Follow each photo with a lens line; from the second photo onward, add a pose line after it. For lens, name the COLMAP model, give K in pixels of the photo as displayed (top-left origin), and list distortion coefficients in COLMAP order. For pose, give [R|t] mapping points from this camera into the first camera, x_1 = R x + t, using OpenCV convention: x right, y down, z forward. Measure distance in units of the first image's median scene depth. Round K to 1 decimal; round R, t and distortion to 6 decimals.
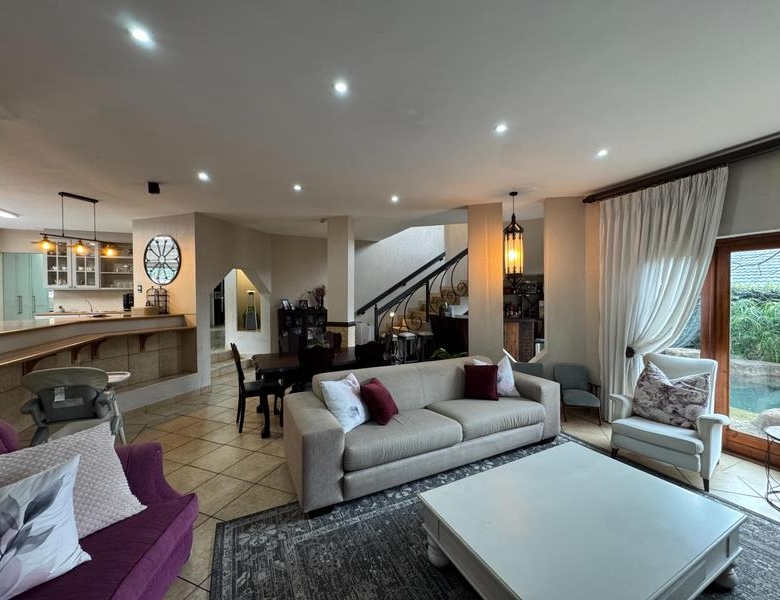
lens RADIAL K [[318.3, 0, 387.6], [0, 318.3, 299.6], [0, 0, 1]] dist [-0.003681, 0.001209]
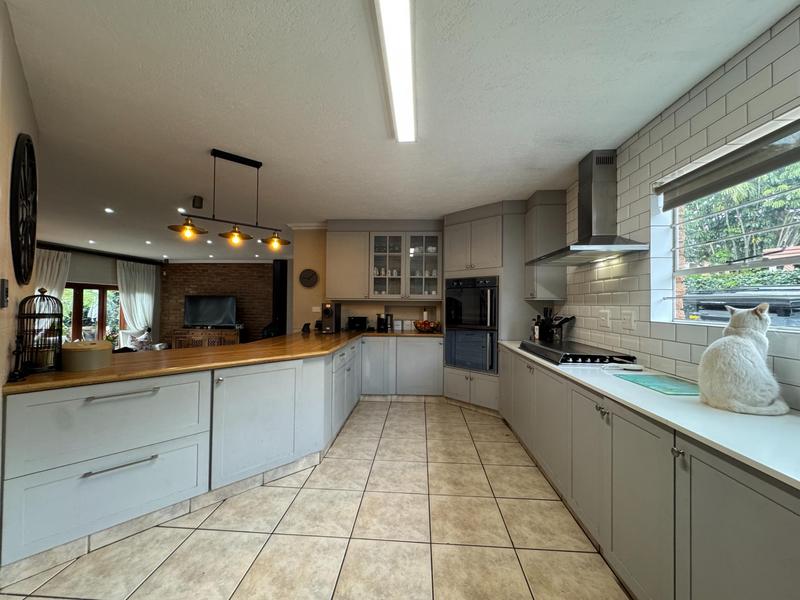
lens RADIAL K [[318.4, 0, 399.9], [0, 318.4, 298.3], [0, 0, 1]] dist [-0.002384, 0.000950]
pose [[-0.894075, 0.004790, 0.447891, -1.547729], [0.001749, 0.999973, -0.007203, -0.039569], [-0.447913, -0.005656, -0.894059, 1.417007]]
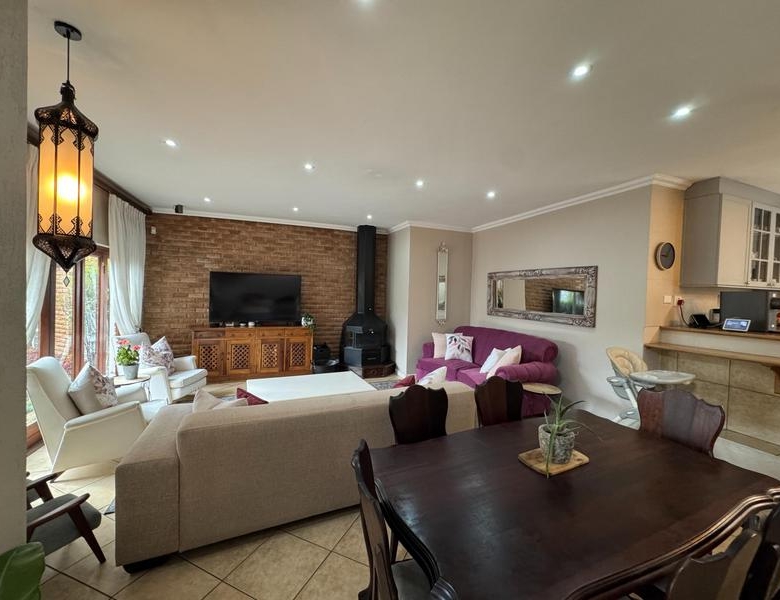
lens RADIAL K [[318.3, 0, 391.7], [0, 318.3, 299.6], [0, 0, 1]] dist [-0.003681, 0.001209]
pose [[-0.999080, -0.020204, 0.037823, -0.032460], [-0.018898, 0.999223, 0.034578, -0.022166], [-0.038492, 0.033832, -0.998686, 1.388038]]
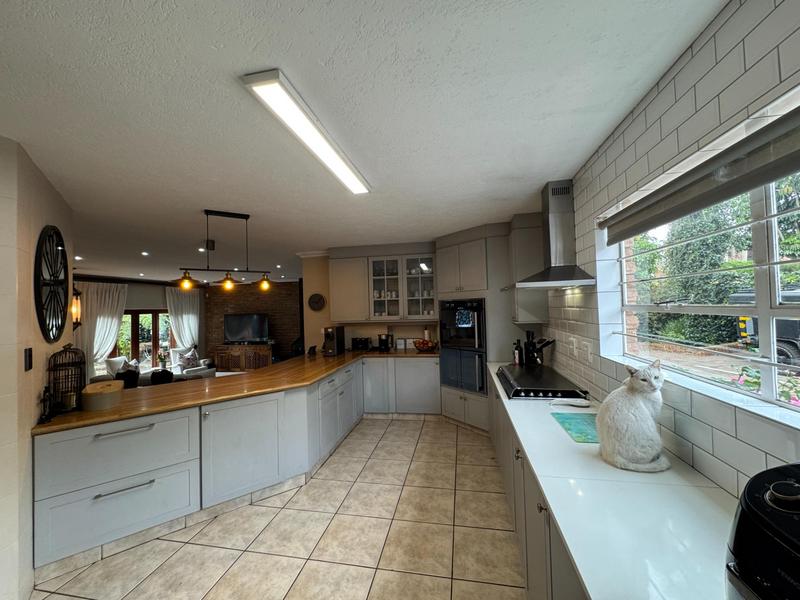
lens RADIAL K [[318.4, 0, 399.8], [0, 318.4, 298.5], [0, 0, 1]] dist [-0.002384, 0.000950]
pose [[-0.829343, 0.045319, 0.556899, -1.697500], [0.042712, 0.998931, -0.017683, -0.101233], [-0.557105, 0.009121, -0.830392, 1.382434]]
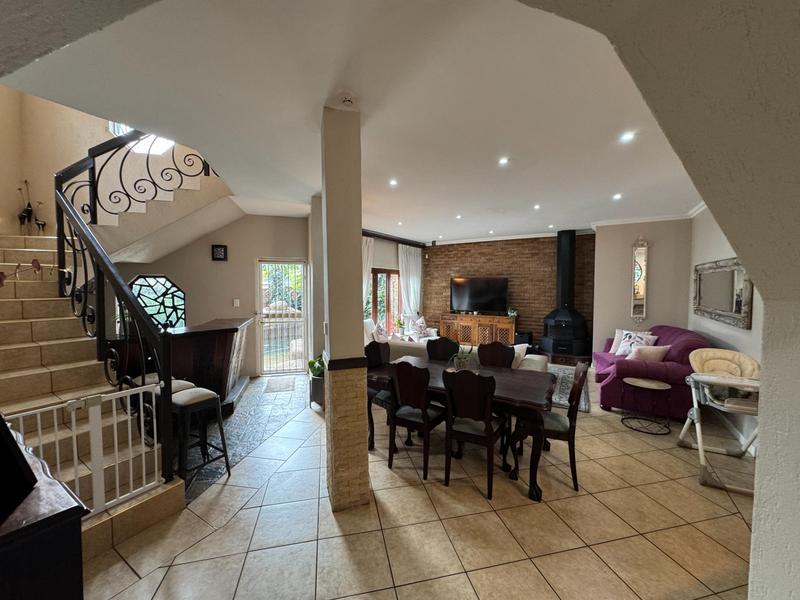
lens RADIAL K [[318.4, 0, 400.1], [0, 318.4, 299.9], [0, 0, 1]] dist [-0.002384, 0.000950]
pose [[-0.569858, -0.030744, 0.821168, -0.754859], [0.012939, 0.998840, 0.046376, -0.038795], [-0.821641, 0.037052, -0.568799, 1.570018]]
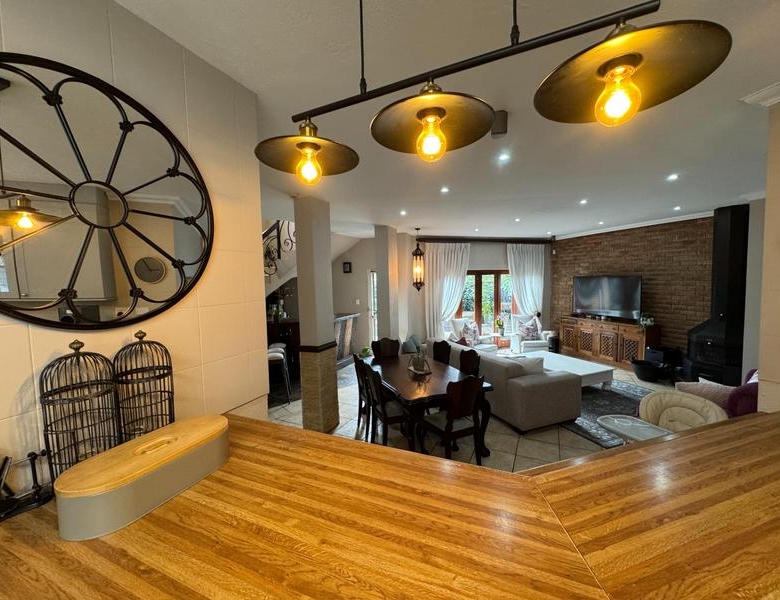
lens RADIAL K [[318.3, 0, 389.7], [0, 318.3, 299.4], [0, 0, 1]] dist [-0.003681, 0.001209]
pose [[0.086115, -0.060703, 0.994434, -1.142085], [0.036148, 0.997675, 0.057771, -0.091393], [-0.995629, 0.030972, 0.088109, 1.008747]]
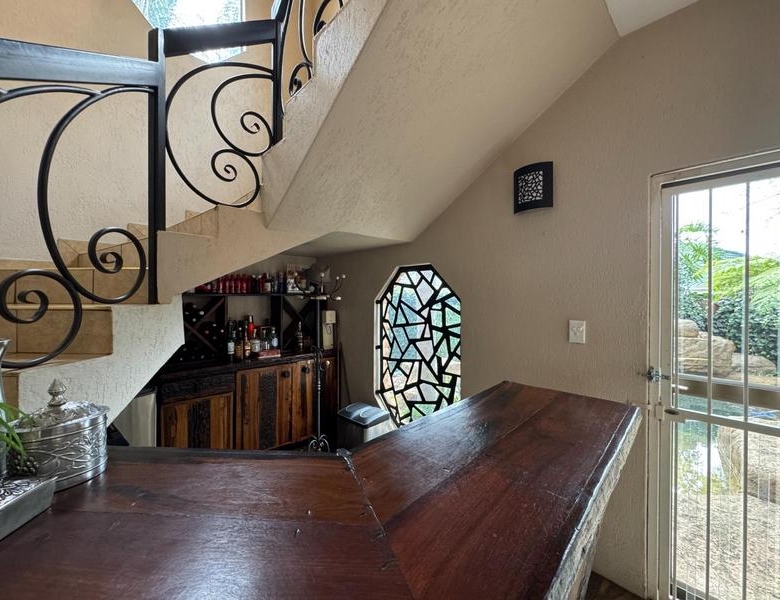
lens RADIAL K [[318.3, 0, 392.0], [0, 318.3, 299.7], [0, 0, 1]] dist [-0.003681, 0.001209]
pose [[0.429668, -0.002387, 0.902984, 0.245307], [0.011866, 0.999925, -0.003003, -0.017842], [-0.902909, 0.012005, 0.429664, 1.415275]]
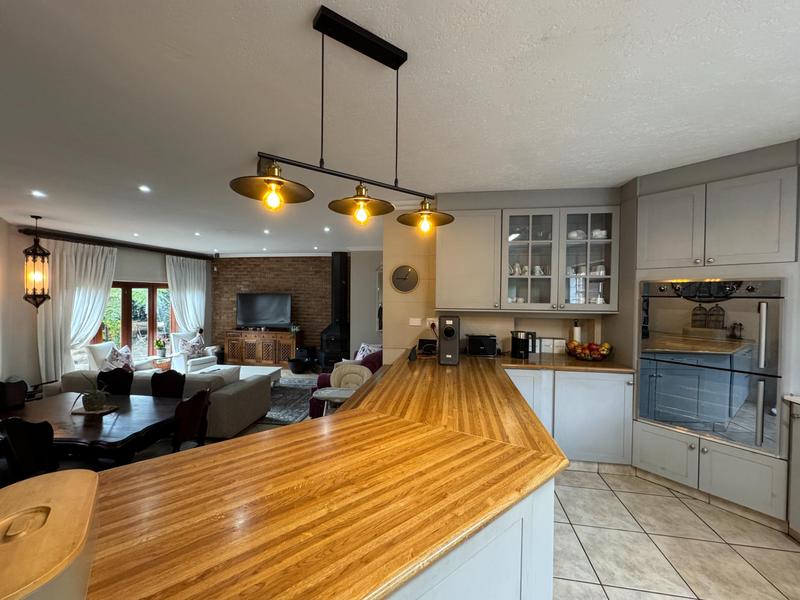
lens RADIAL K [[318.4, 0, 400.1], [0, 318.4, 298.6], [0, 0, 1]] dist [-0.002384, 0.000950]
pose [[-0.840112, -0.010524, 0.542312, -1.167934], [0.002833, 0.999713, 0.023789, -0.089477], [-0.542406, 0.021522, -0.839841, 1.232648]]
